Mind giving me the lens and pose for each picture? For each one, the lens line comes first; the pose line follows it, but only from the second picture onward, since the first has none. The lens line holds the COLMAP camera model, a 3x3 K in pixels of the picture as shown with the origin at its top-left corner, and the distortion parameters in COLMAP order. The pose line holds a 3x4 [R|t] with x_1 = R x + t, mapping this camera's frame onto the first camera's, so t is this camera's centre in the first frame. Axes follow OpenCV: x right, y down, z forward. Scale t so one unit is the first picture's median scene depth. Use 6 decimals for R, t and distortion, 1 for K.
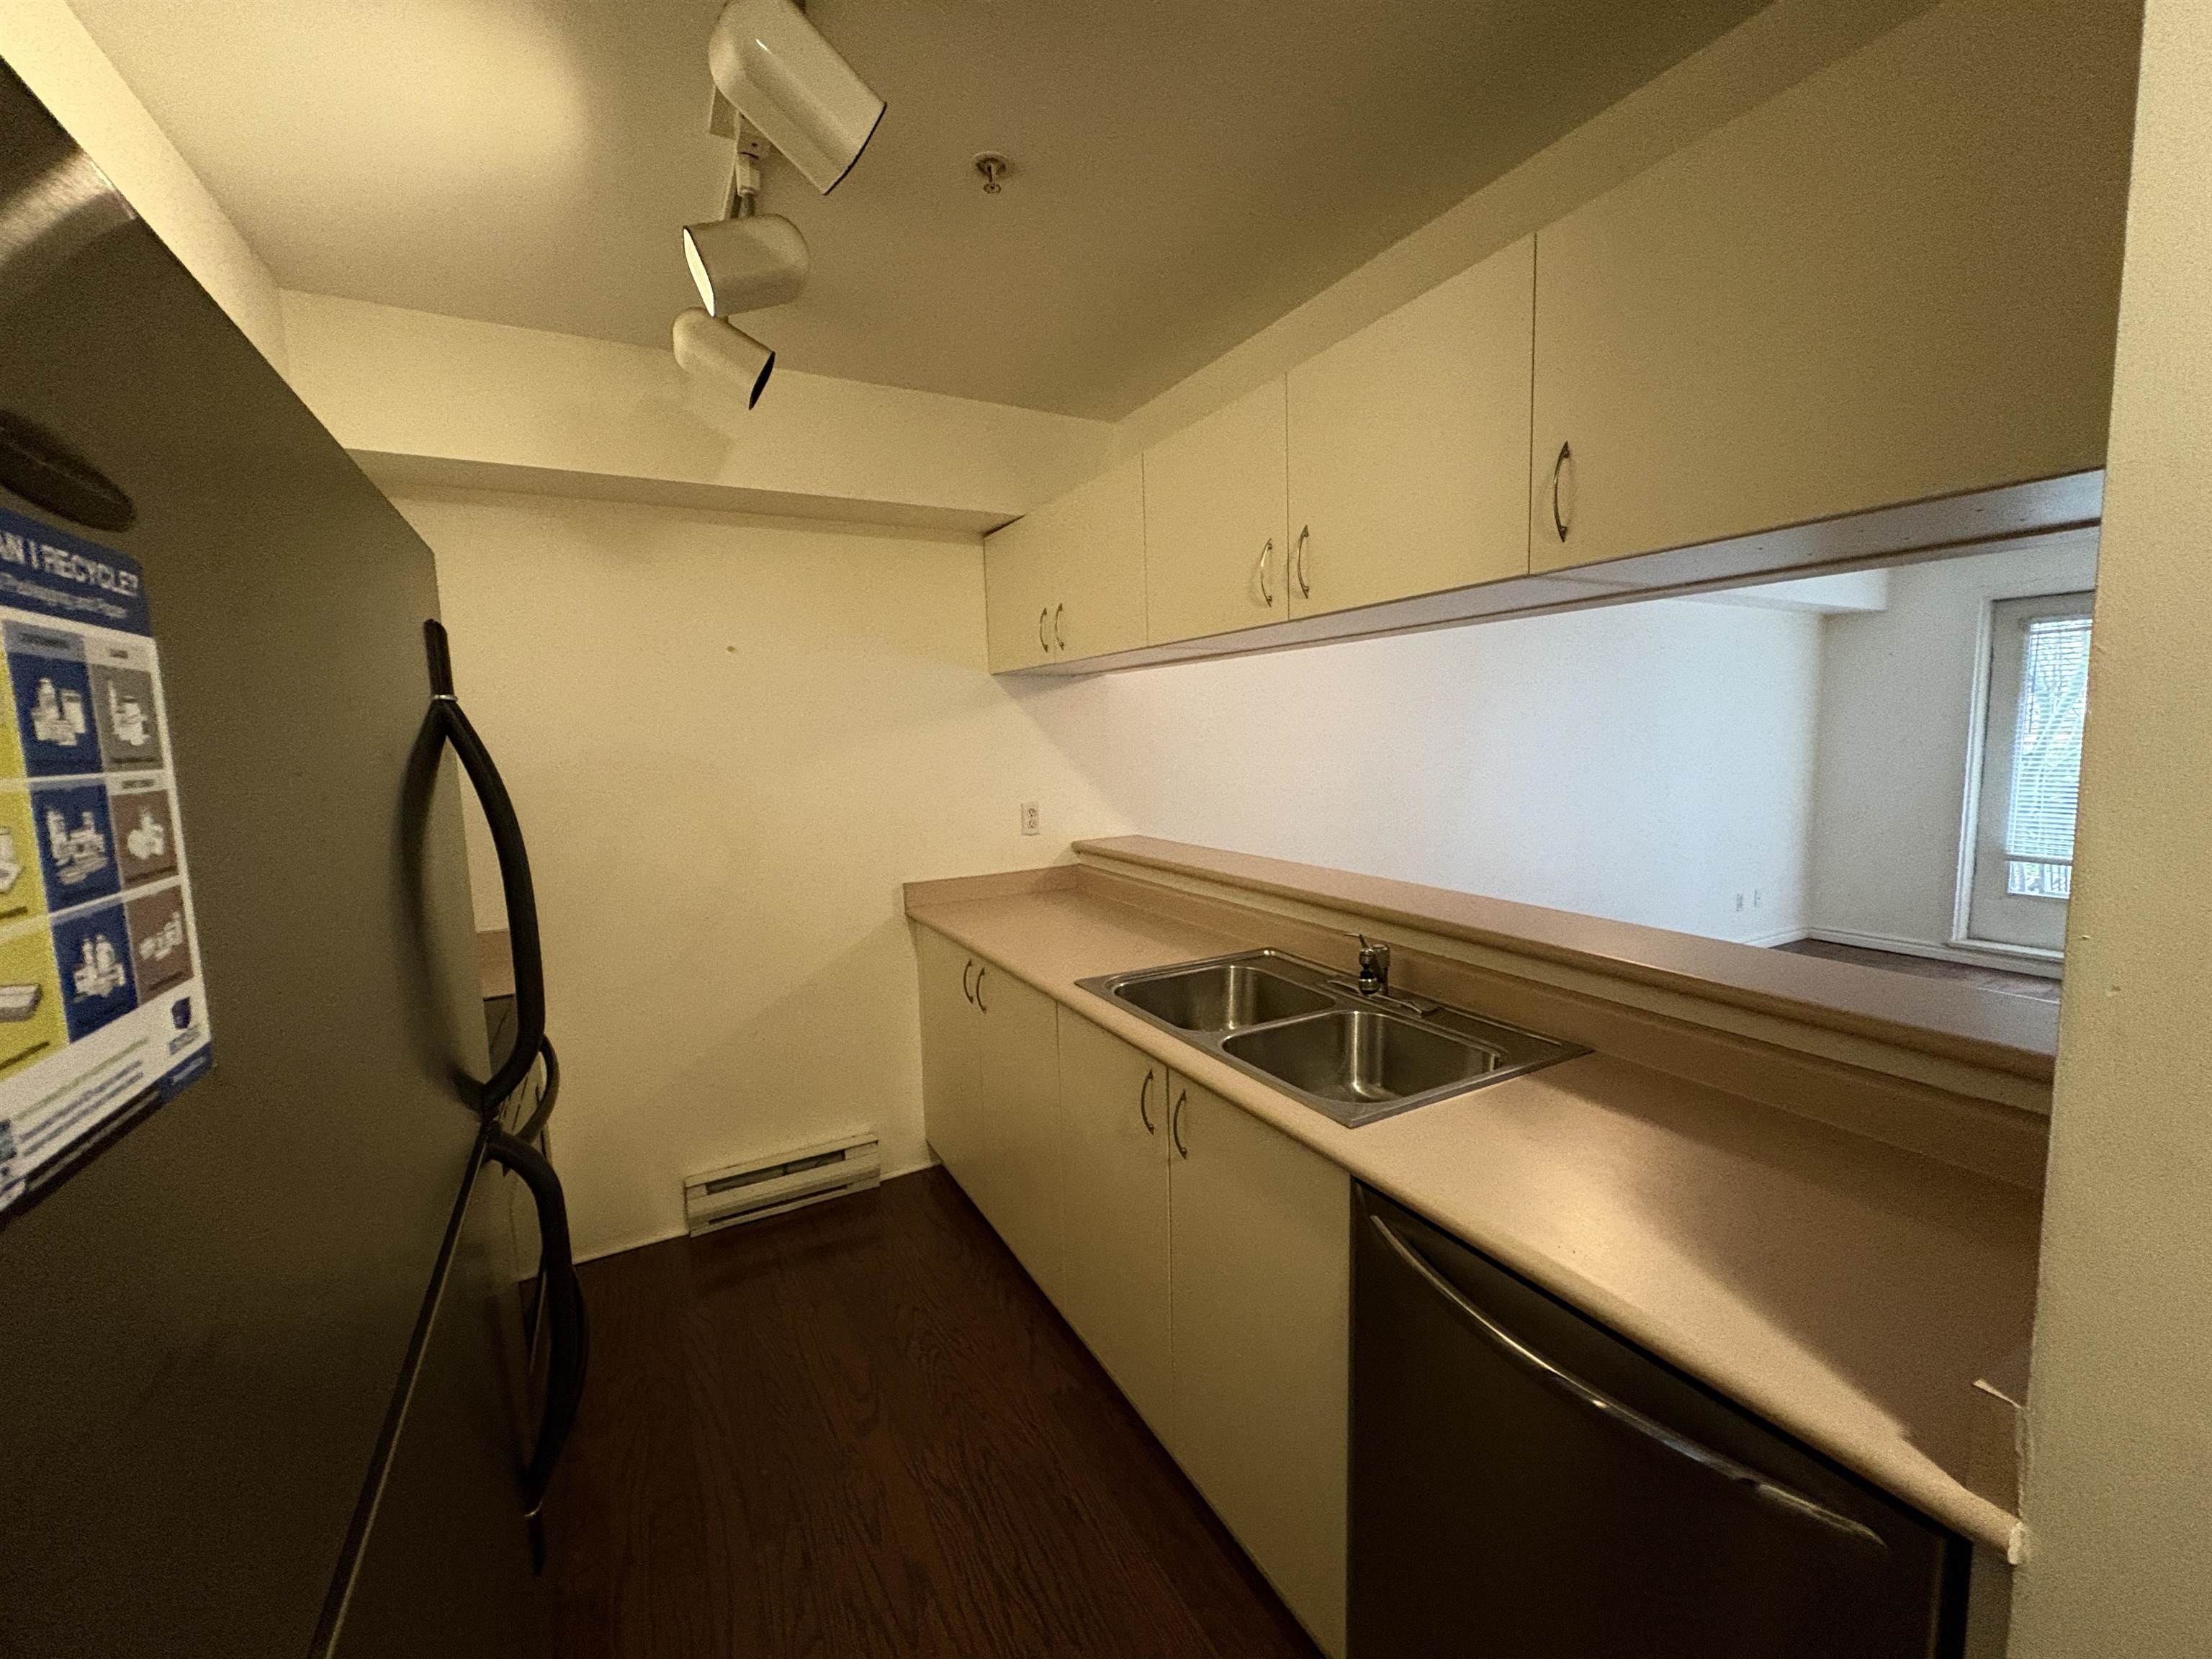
lens RADIAL K [[876.8, 0, 1106.8], [0, 876.8, 828.0], [0, 0, 1]] dist [-0.000120, 0.000221]
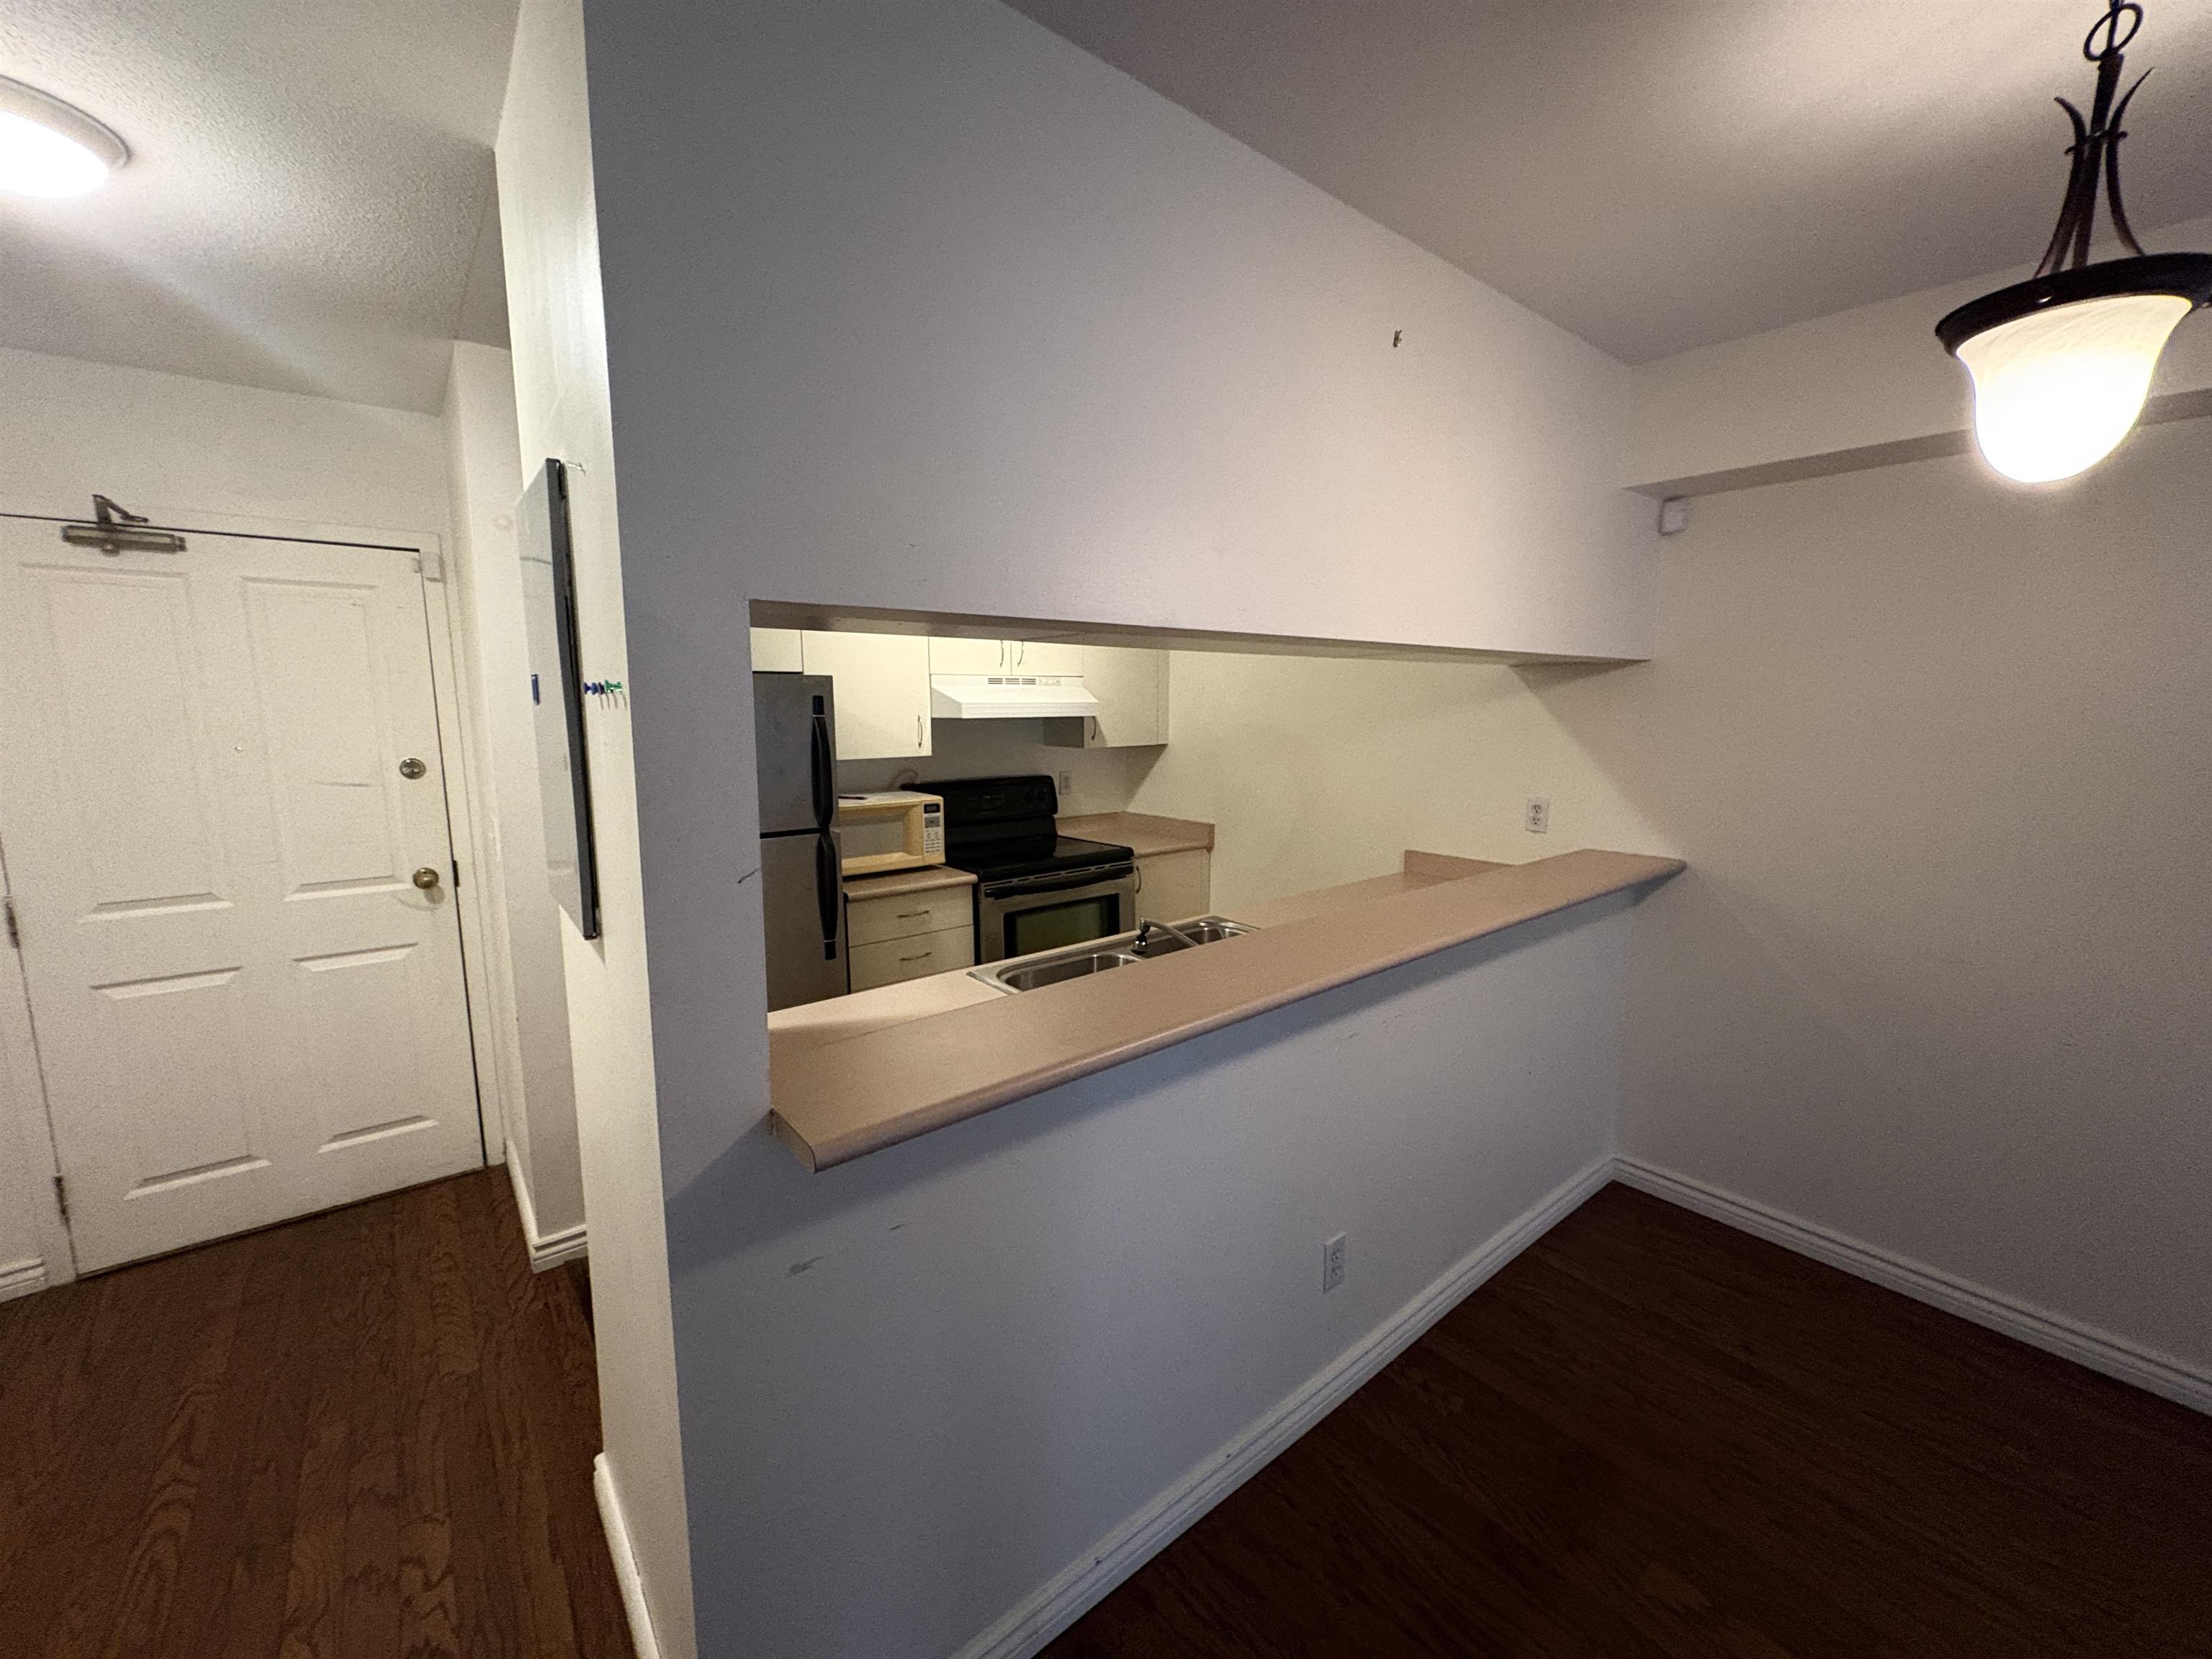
lens RADIAL K [[876.8, 0, 1106.8], [0, 876.8, 828.0], [0, 0, 1]] dist [-0.000120, 0.000221]
pose [[0.175459, 0.165407, -0.970492, 8.868869], [-0.109490, 0.982948, 0.147735, -1.006031], [0.978379, 0.080338, 0.190578, 4.193689]]
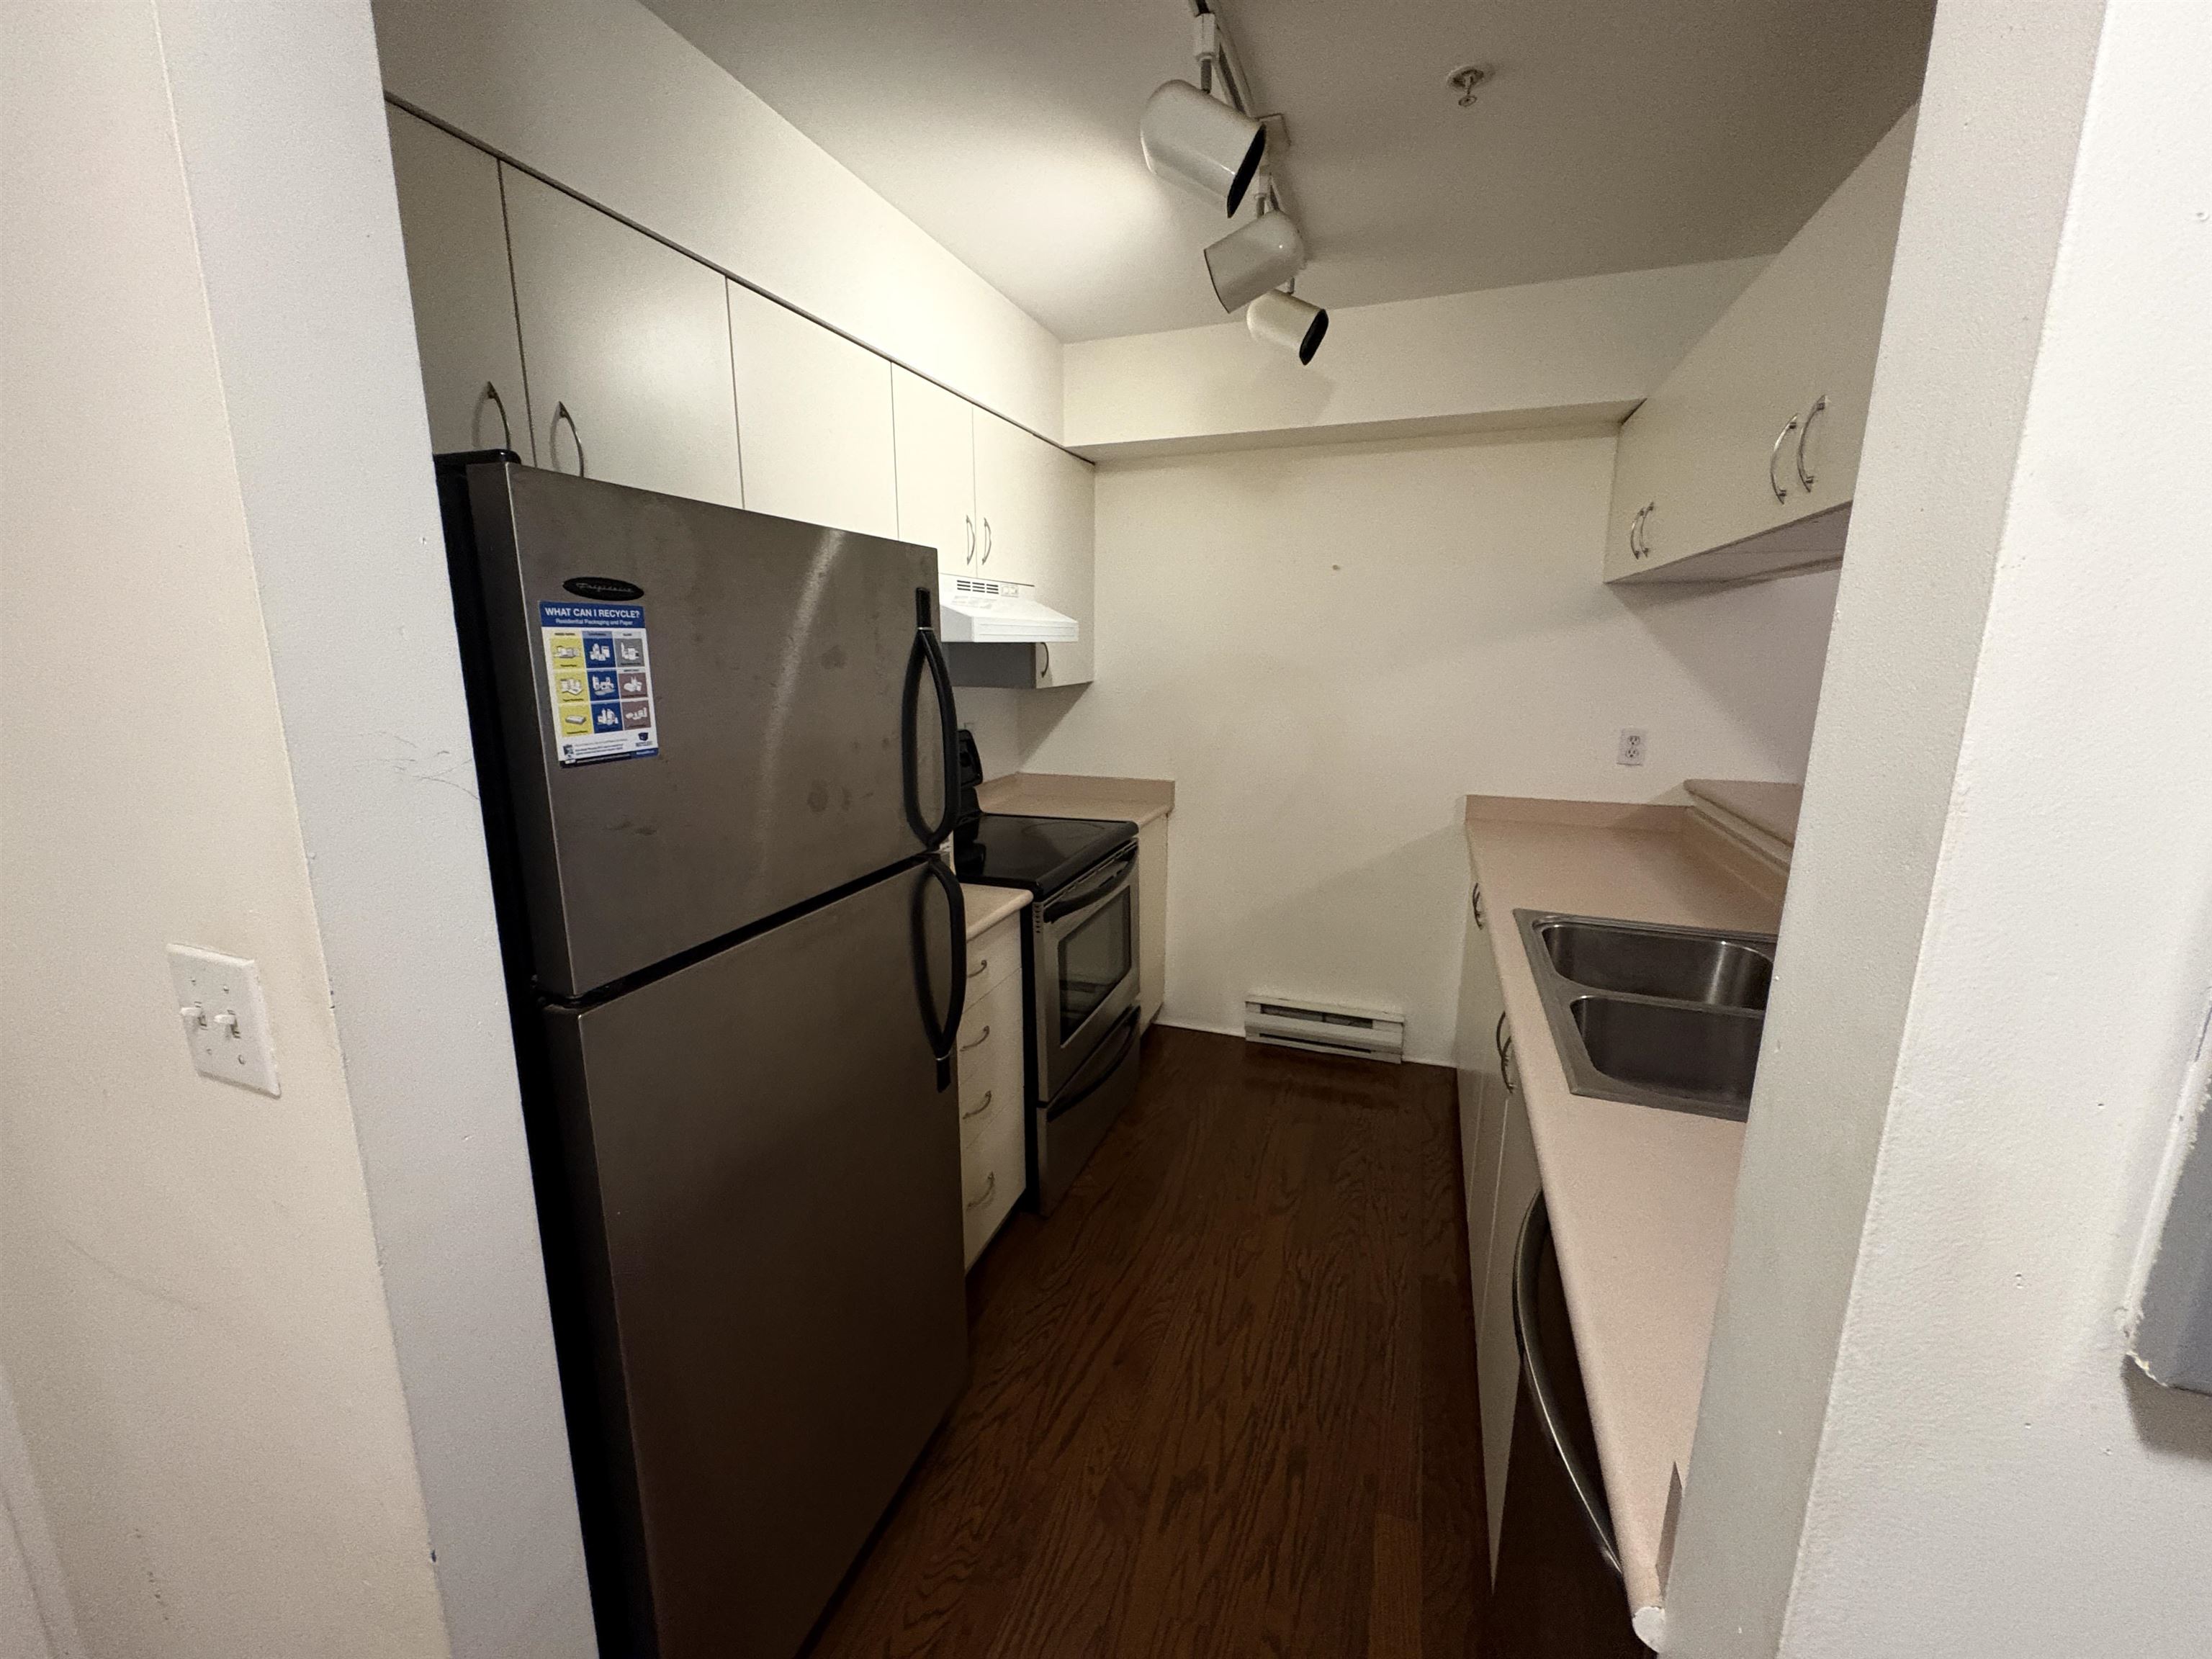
lens RADIAL K [[876.8, 0, 1106.8], [0, 876.8, 828.0], [0, 0, 1]] dist [-0.000120, 0.000221]
pose [[0.657633, 0.182120, -0.730993, 2.679414], [-0.100979, 0.982892, 0.154033, -0.150967], [0.746540, -0.027482, 0.664773, 0.029705]]
